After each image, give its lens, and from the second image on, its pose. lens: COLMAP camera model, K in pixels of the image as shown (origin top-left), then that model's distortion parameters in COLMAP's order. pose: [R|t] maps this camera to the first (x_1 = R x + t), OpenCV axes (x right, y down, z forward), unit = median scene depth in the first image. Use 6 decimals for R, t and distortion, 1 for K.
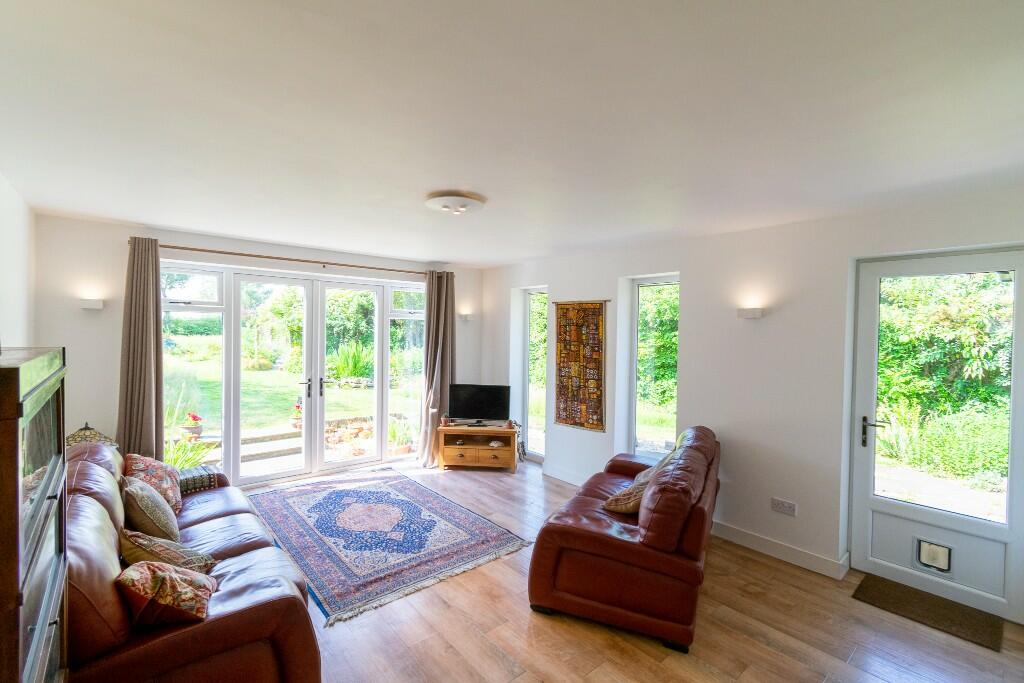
lens RADIAL K [[451.9, 0, 511.6], [0, 451.9, 338.9], [0, 0, 1]] dist [0.004778, -0.000199]
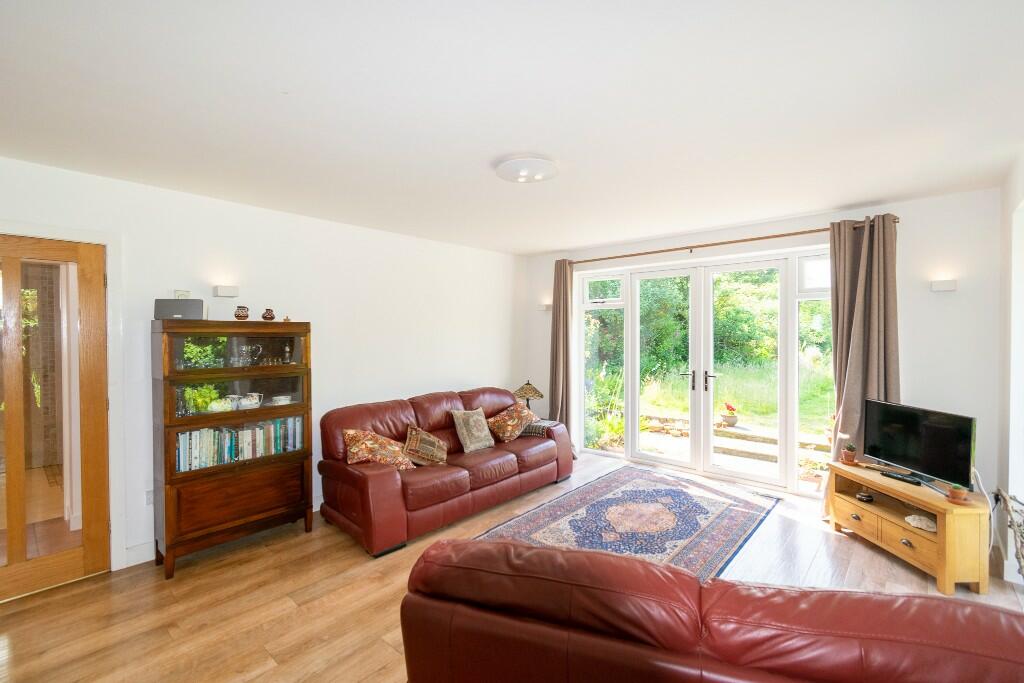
lens RADIAL K [[451.9, 0, 511.6], [0, 451.9, 338.9], [0, 0, 1]] dist [0.004778, -0.000199]
pose [[0.136409, -0.002929, -0.990648, 0.461787], [-0.013471, 0.999898, -0.004811, 0.031233], [0.990561, 0.014001, 0.136355, 0.496926]]
